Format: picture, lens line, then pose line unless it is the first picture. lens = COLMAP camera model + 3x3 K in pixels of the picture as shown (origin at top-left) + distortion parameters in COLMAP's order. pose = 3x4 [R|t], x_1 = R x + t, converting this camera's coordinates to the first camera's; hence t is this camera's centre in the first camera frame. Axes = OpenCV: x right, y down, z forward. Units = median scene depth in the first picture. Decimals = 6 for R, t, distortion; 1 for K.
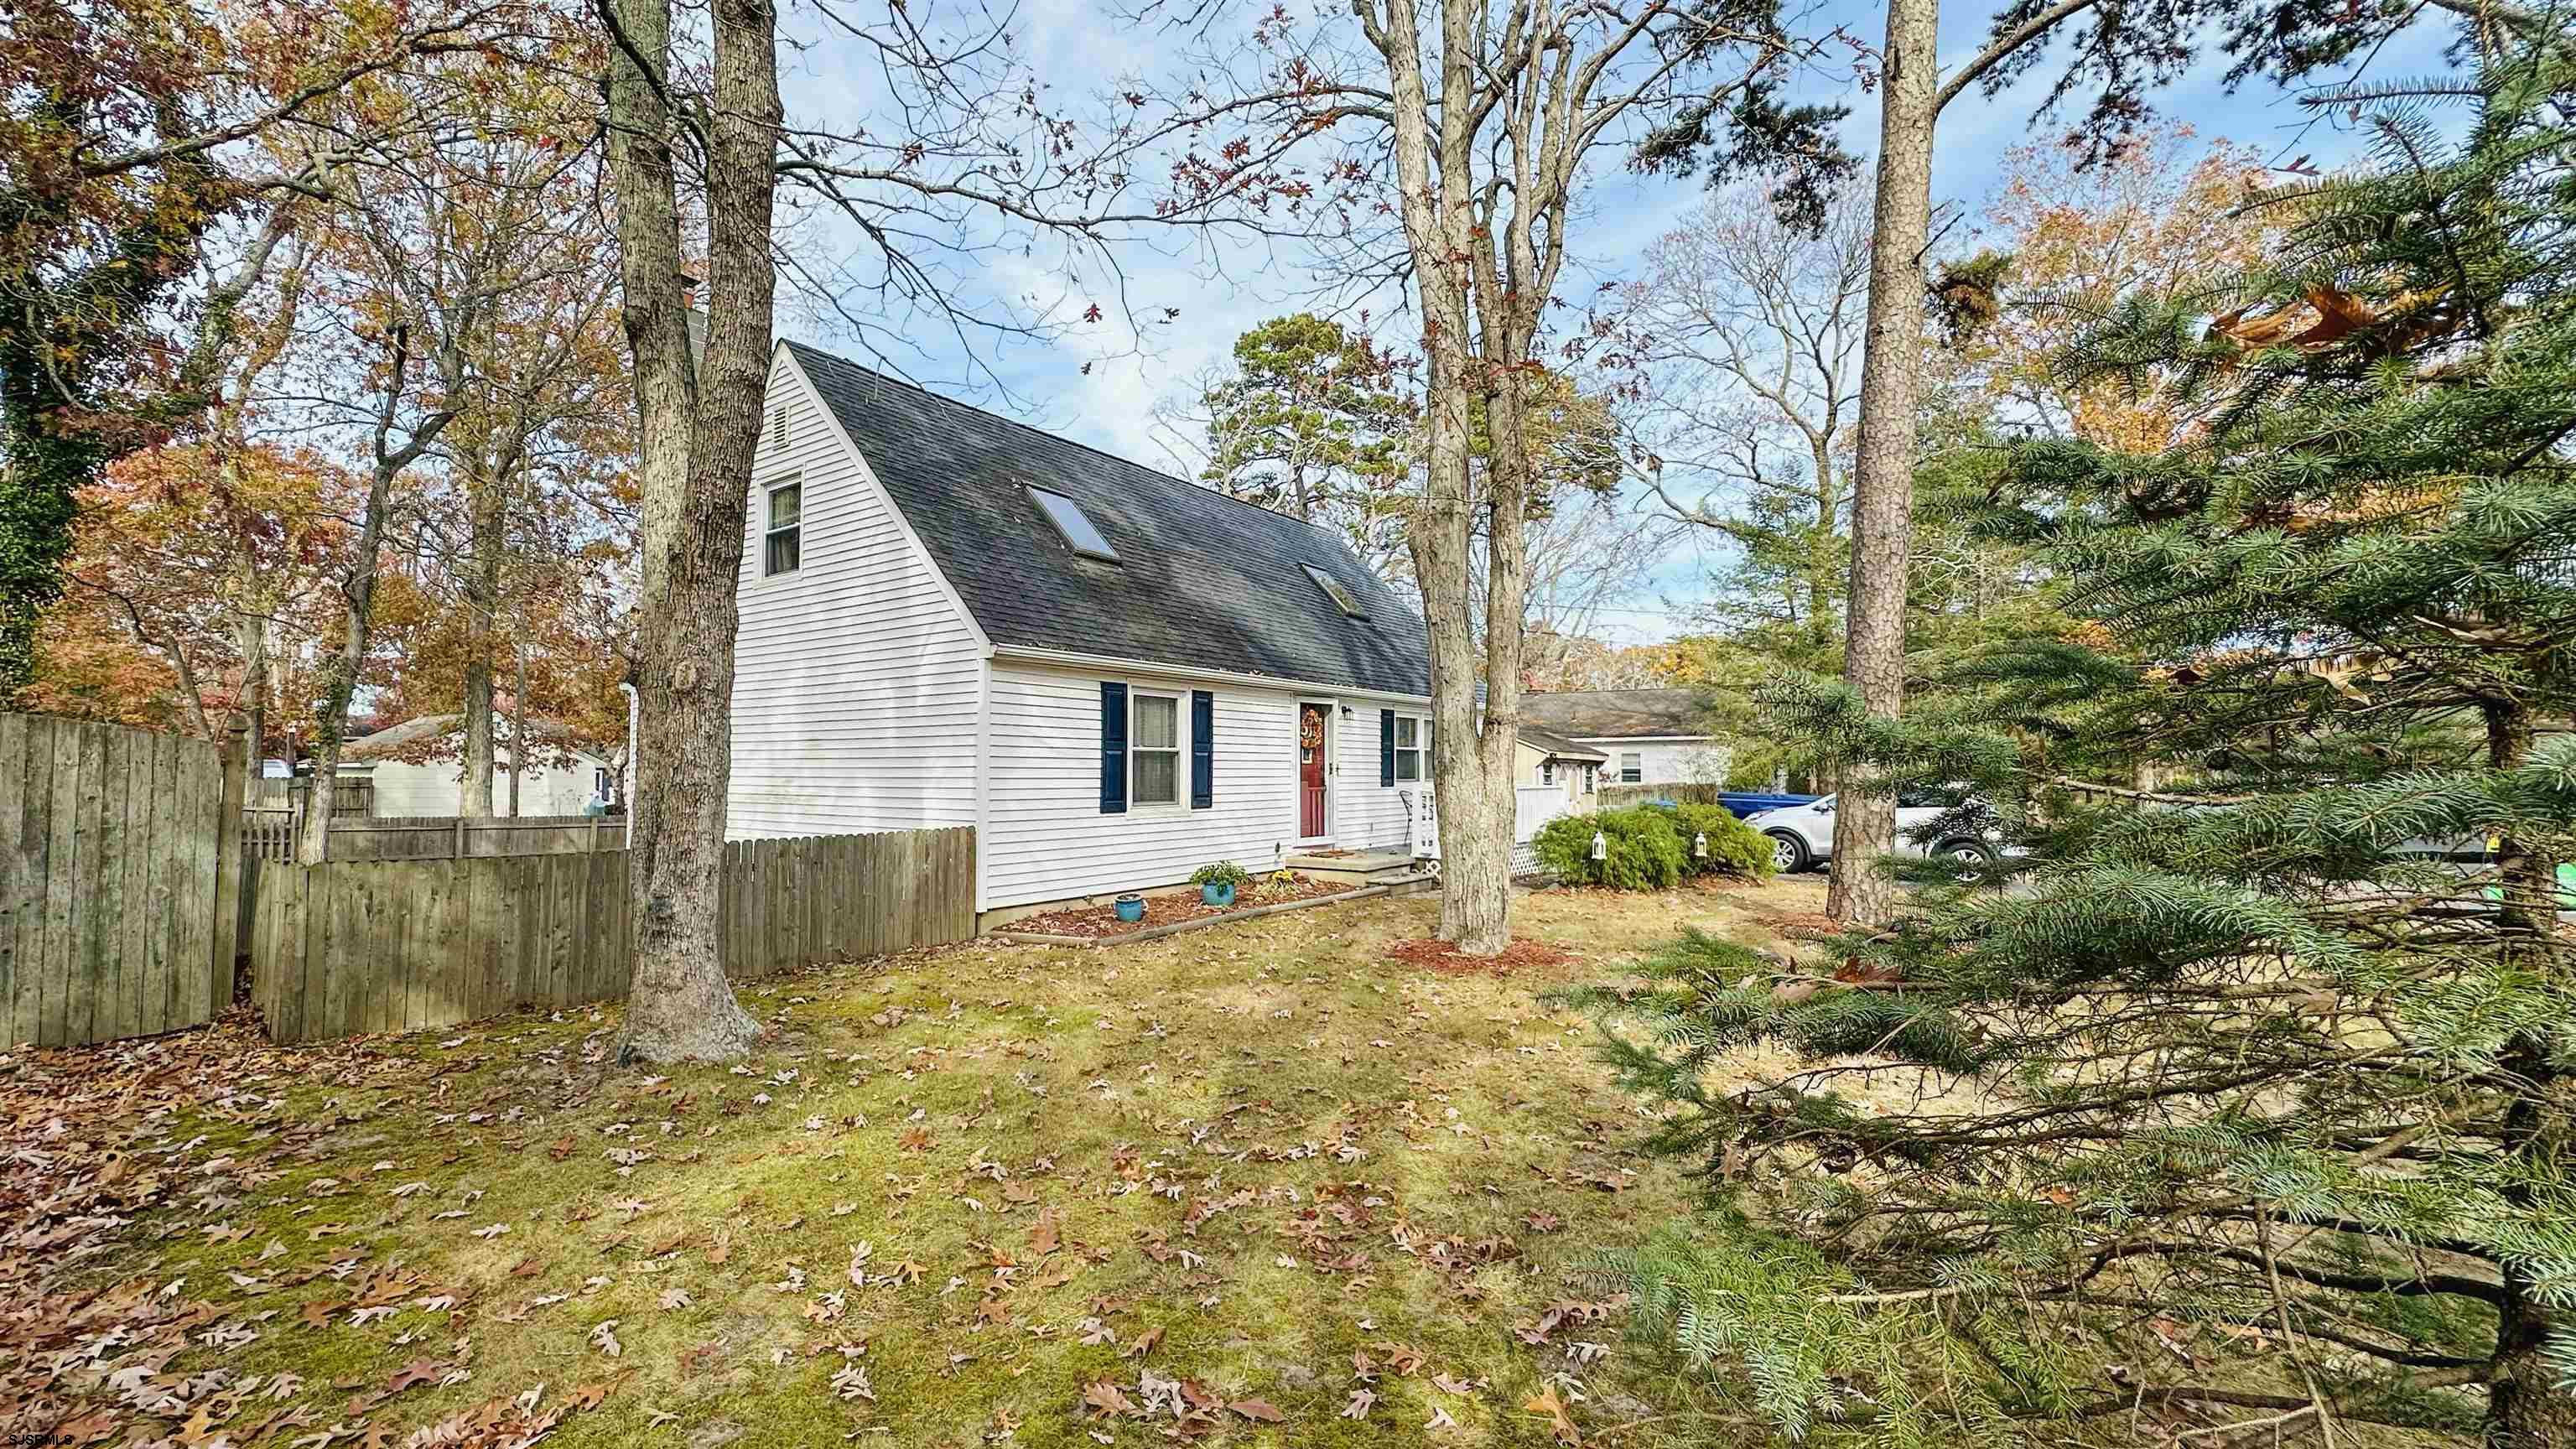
lens RADIAL K [[1029.5, 0, 1288.0], [0, 1029.5, 724.5], [0, 0, 1]] dist [-0.001546, -0.000373]
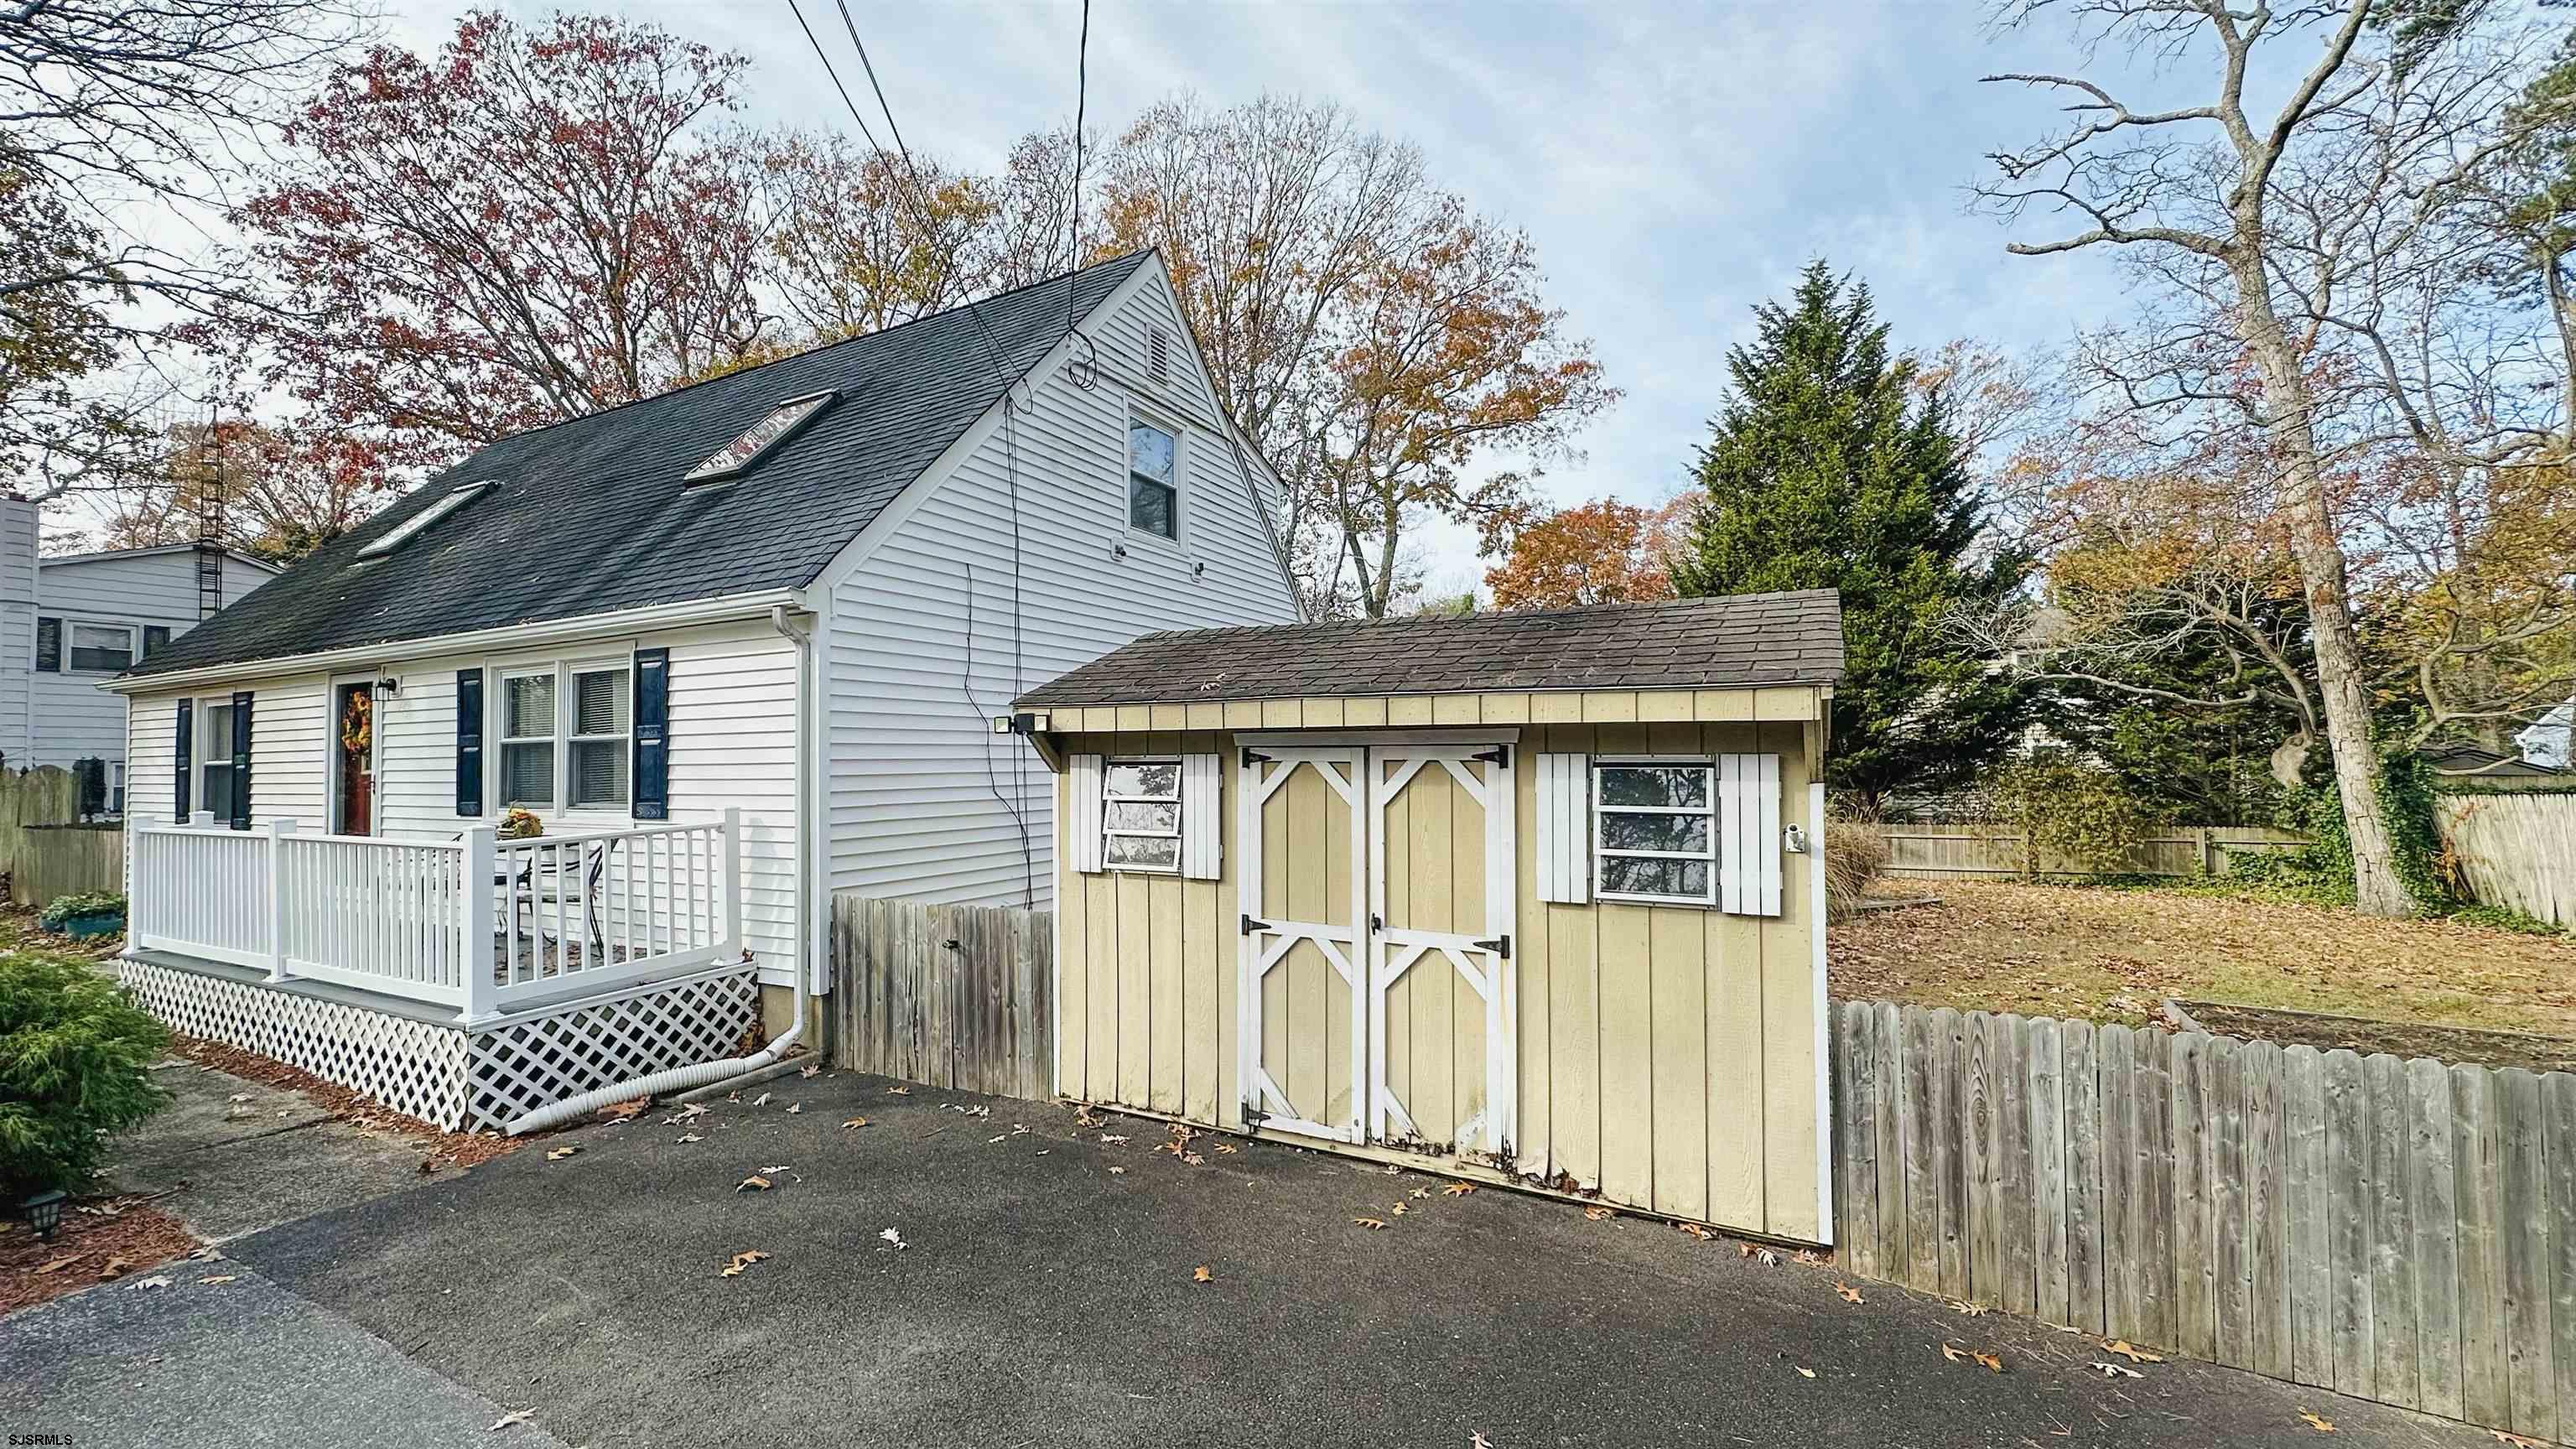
lens RADIAL K [[1029.5, 0, 1288.0], [0, 1029.5, 724.5], [0, 0, 1]] dist [-0.001546, -0.000373]
pose [[0.124230, 0.013954, -0.992155, 0.739634], [0.088285, 0.995780, 0.025059, 0.042060], [0.988318, -0.090706, 0.122474, 1.483705]]
